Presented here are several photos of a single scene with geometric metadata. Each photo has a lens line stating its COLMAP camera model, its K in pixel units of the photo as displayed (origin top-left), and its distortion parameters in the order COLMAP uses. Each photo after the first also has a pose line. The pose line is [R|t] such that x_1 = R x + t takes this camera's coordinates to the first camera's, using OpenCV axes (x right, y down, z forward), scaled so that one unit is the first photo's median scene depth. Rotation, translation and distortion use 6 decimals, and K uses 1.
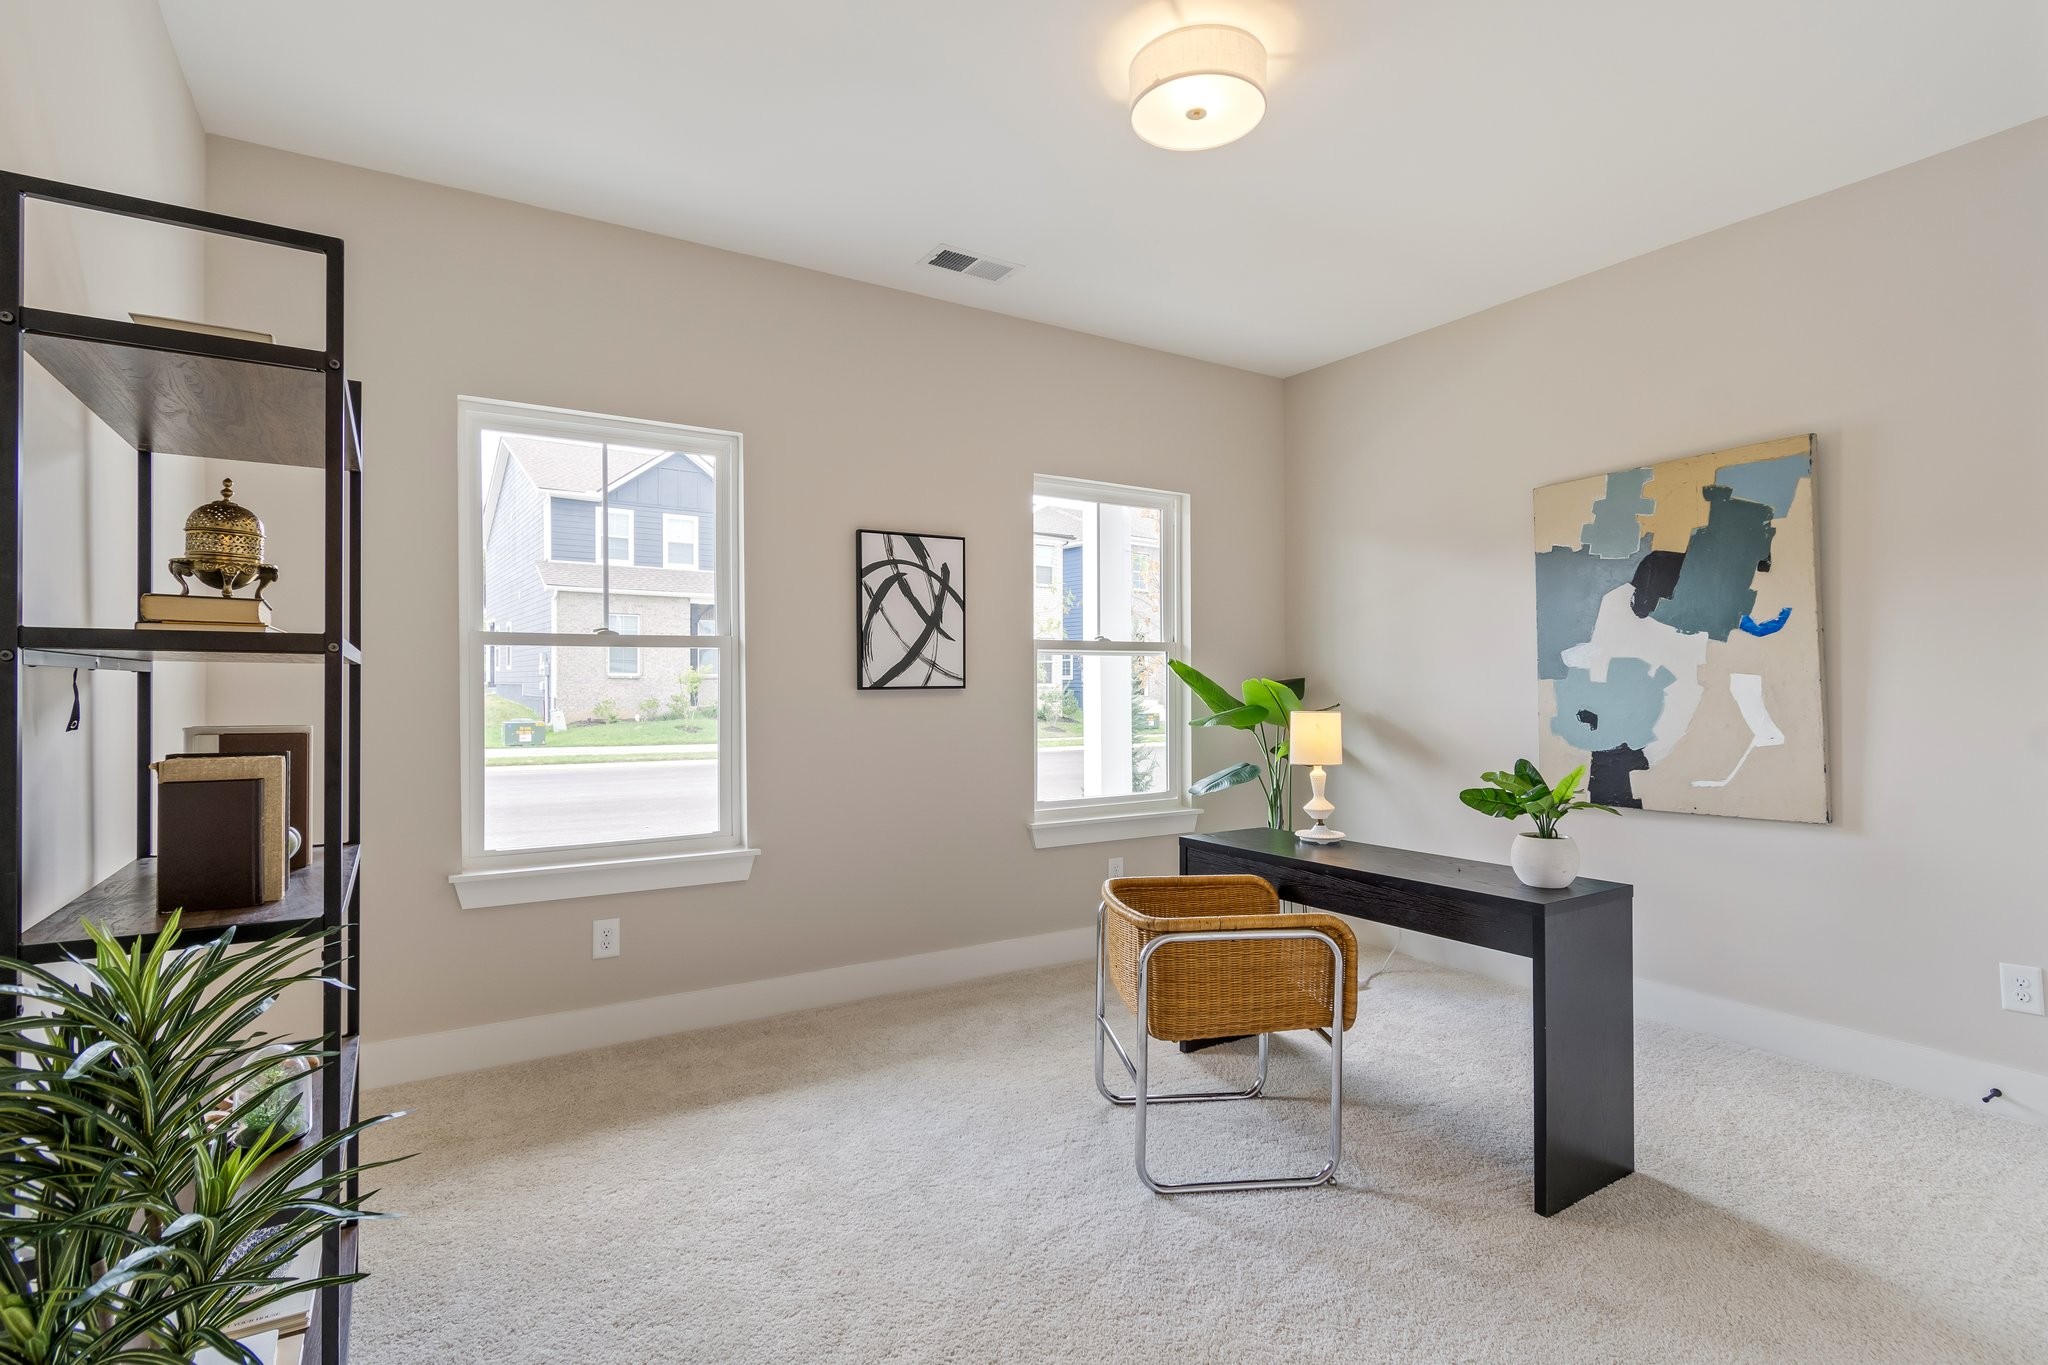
lens RADIAL K [[996.9, 0, 1039.7], [0, 996.9, 682.8], [0, 0, 1]] dist [0.002044, 0.000363]
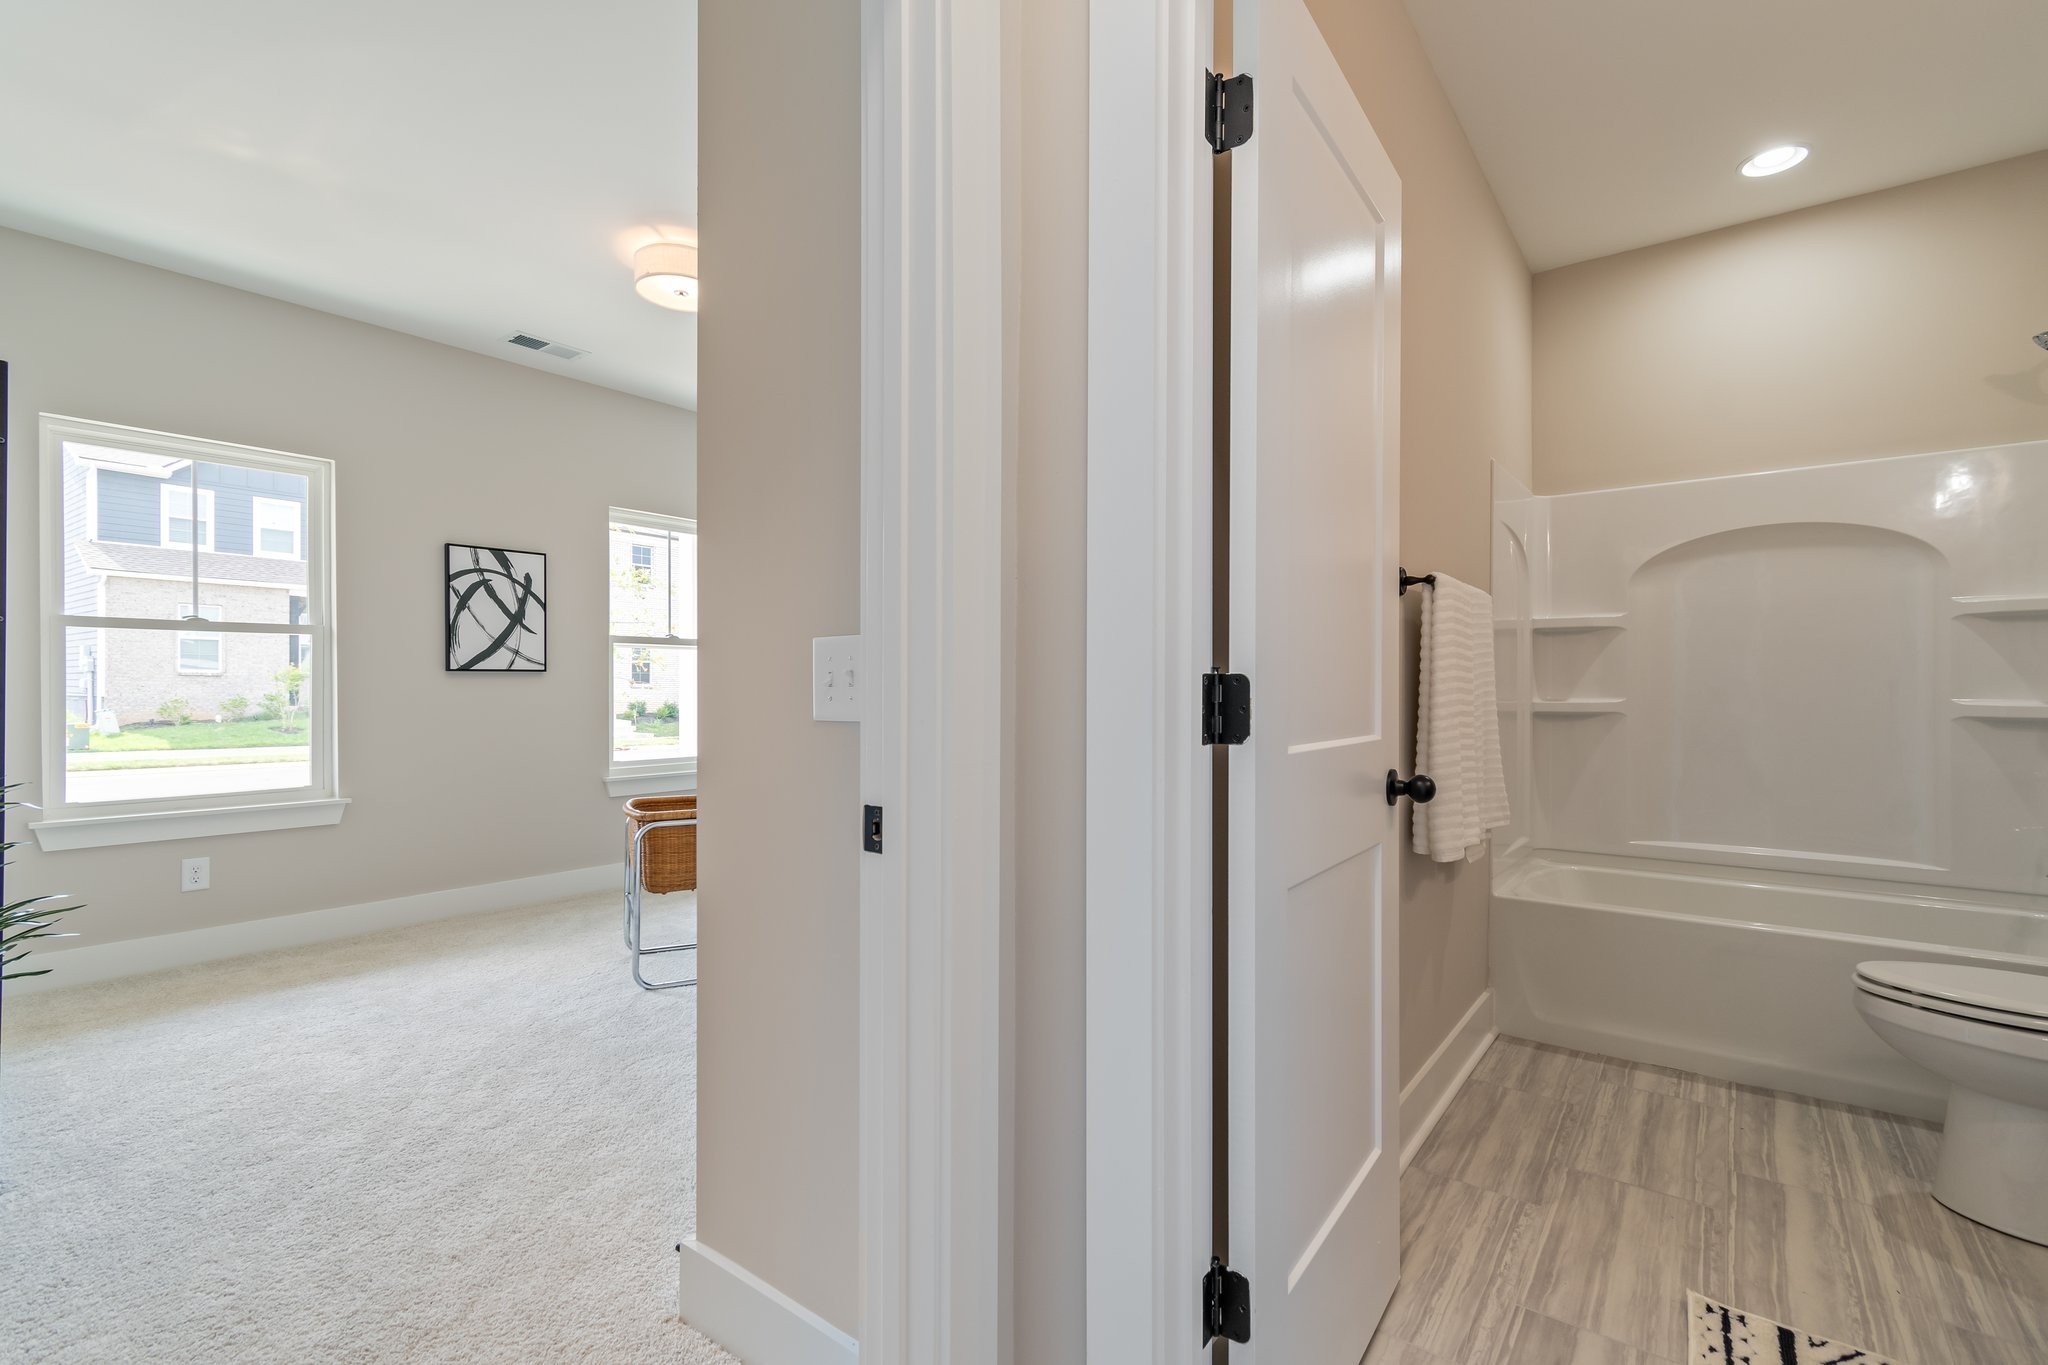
lens RADIAL K [[901.3, 0, 1028.0], [0, 901.3, 687.0], [0, 0, 1]] dist [0.001377, -0.000347]
pose [[0.939809, 0.002705, 0.341690, 0.120245], [-0.003497, 0.999992, 0.001702, 0.022864], [-0.341682, -0.002795, 0.939811, -0.321476]]
